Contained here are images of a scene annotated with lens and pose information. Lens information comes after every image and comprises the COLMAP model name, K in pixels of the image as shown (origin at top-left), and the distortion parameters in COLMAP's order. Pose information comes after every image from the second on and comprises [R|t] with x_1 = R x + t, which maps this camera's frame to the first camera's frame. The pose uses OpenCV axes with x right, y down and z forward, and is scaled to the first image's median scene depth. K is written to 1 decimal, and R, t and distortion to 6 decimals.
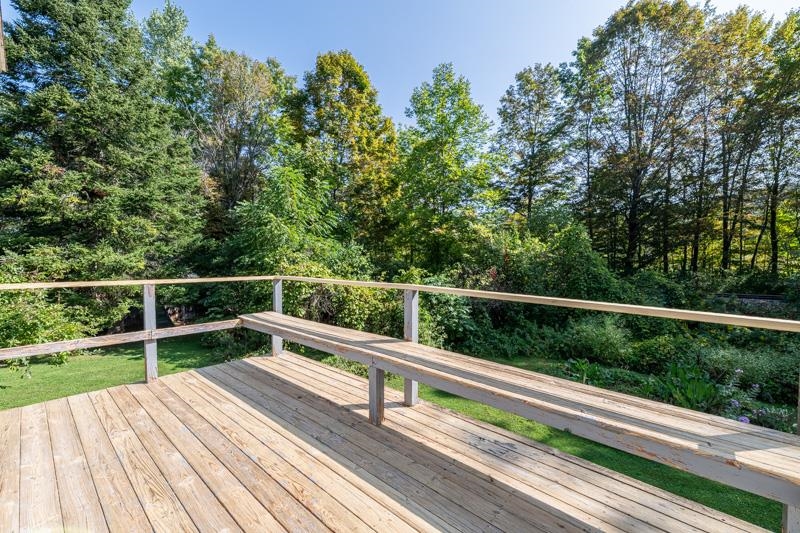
lens RADIAL K [[327.6, 0, 394.6], [0, 327.6, 265.6], [0, 0, 1]] dist [-0.002731, -0.000744]
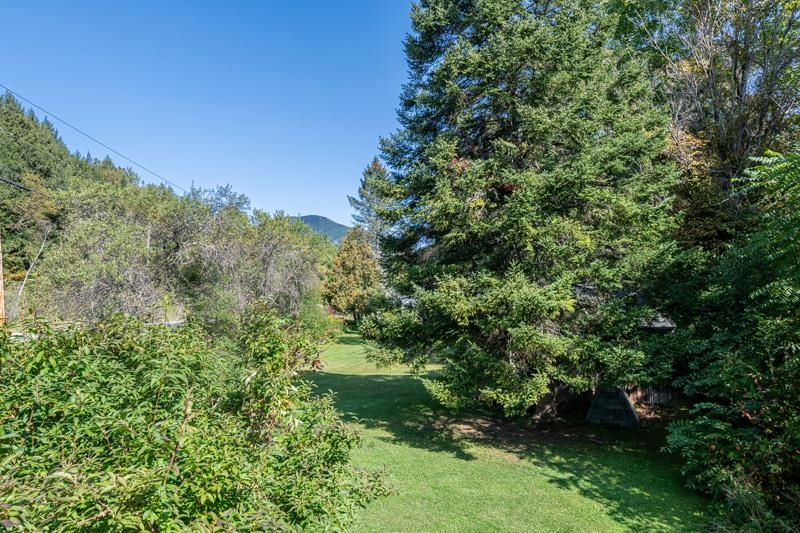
lens RADIAL K [[530.6, 0, 401.0], [0, 530.6, 264.7], [0, 0, 1]] dist [0.001828, 0.002221]
pose [[0.521574, -0.061301, -0.851001, -0.157019], [0.005214, 0.997626, -0.068667, -0.008451], [0.853190, 0.031378, 0.520656, 0.288235]]
